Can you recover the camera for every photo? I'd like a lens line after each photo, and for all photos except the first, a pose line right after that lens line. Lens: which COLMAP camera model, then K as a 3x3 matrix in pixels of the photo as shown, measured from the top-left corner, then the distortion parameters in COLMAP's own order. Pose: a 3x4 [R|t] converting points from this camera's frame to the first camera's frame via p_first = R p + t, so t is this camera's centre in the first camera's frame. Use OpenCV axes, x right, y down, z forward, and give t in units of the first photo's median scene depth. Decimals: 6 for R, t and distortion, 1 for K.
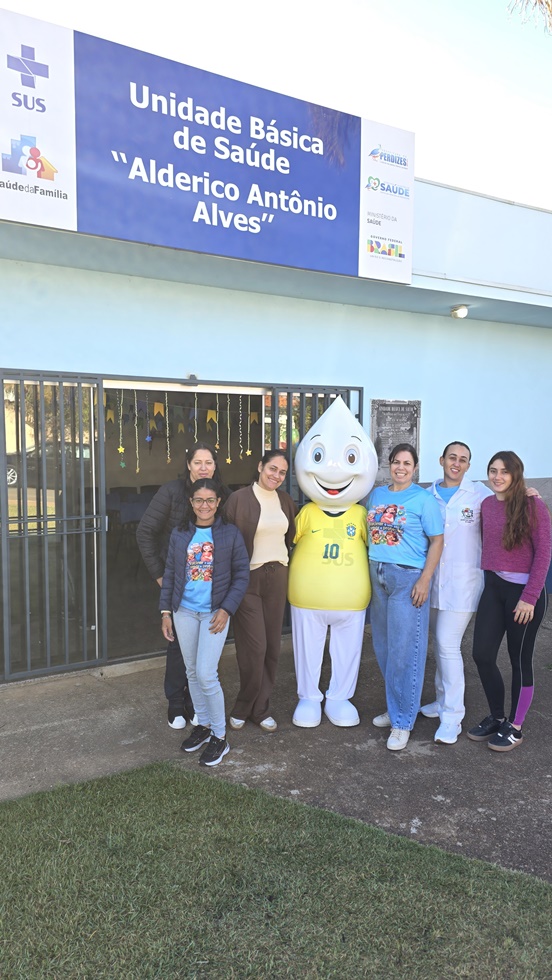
lens RADIAL K [[675.0, 0, 276.0], [0, 675.0, 490.0], [0, 0, 1]] dist [0.002283, -0.000580]
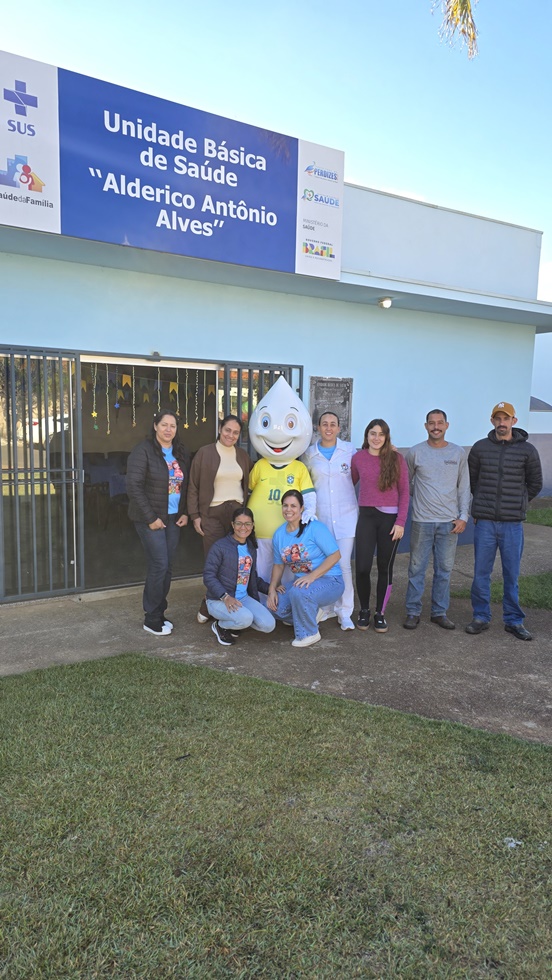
lens RADIAL K [[683.1, 0, 289.2], [0, 683.1, 503.0], [0, 0, 1]] dist [-0.000582, -0.002755]
pose [[0.997740, 0.008485, 0.066660, 0.037023], [-0.012048, 0.998510, 0.053231, 0.031422], [-0.066109, -0.053913, 0.996355, -0.259891]]
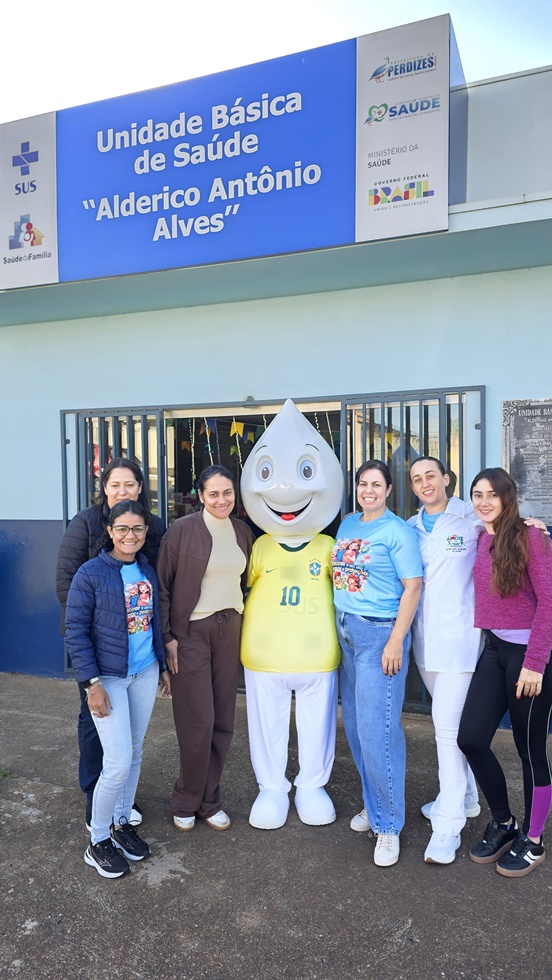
lens RADIAL K [[658.7, 0, 276.8], [0, 658.7, 498.3], [0, 0, 1]] dist [0.011045, 0.000079]
pose [[0.643729, 0.001328, -0.765253, 0.696650], [-0.044857, 0.998345, -0.036001, 0.003247], [0.763938, 0.057502, 0.642723, 0.516001]]
